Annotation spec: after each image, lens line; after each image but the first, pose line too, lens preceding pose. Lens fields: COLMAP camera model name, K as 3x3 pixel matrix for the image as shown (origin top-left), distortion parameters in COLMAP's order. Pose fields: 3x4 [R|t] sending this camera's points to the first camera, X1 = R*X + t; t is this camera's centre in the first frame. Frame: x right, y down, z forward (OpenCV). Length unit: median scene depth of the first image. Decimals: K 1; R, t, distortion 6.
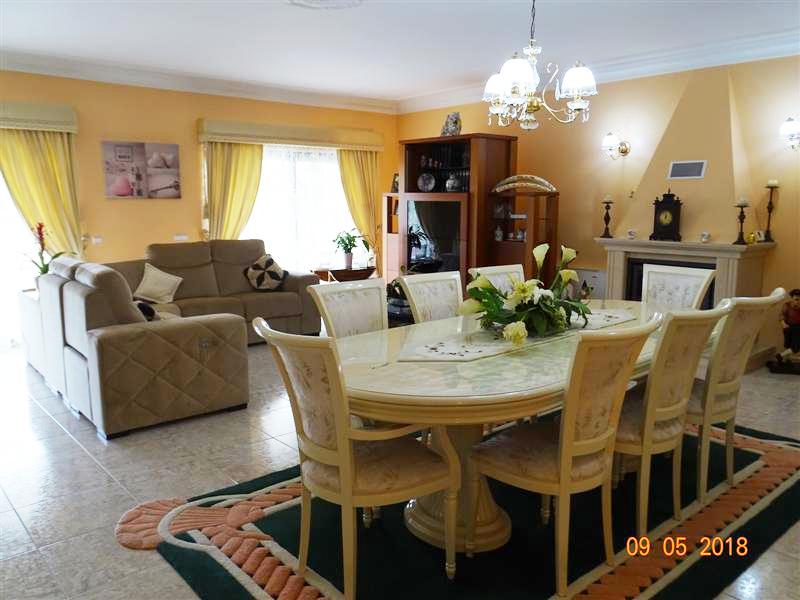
lens RADIAL K [[649.1, 0, 400.5], [0, 649.1, 297.3], [0, 0, 1]] dist [0.038569, -0.001793]
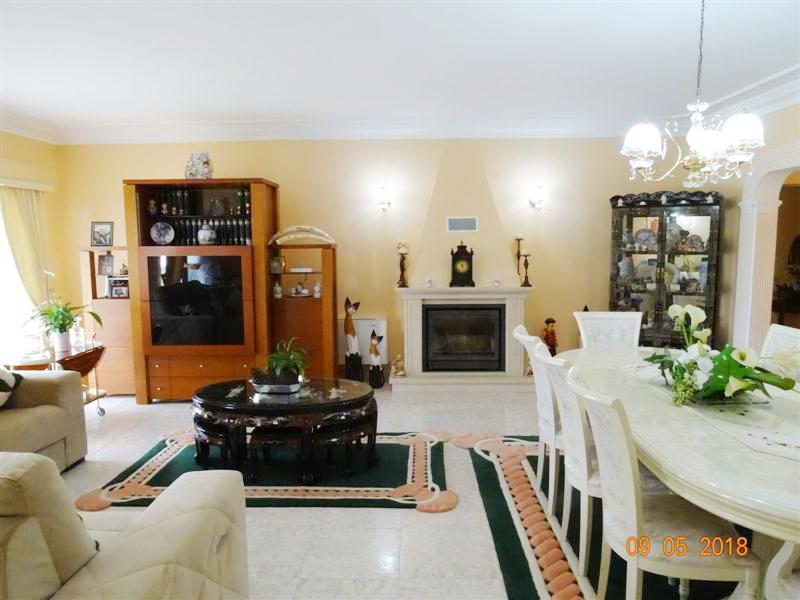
lens RADIAL K [[568.9, 0, 400.4], [0, 568.9, 304.3], [0, 0, 1]] dist [0.008486, -0.000731]
pose [[0.679105, -0.092452, 0.728196, -0.354458], [0.122738, 0.992372, 0.011528, -0.075803], [-0.723707, 0.081548, 0.685272, 0.382711]]
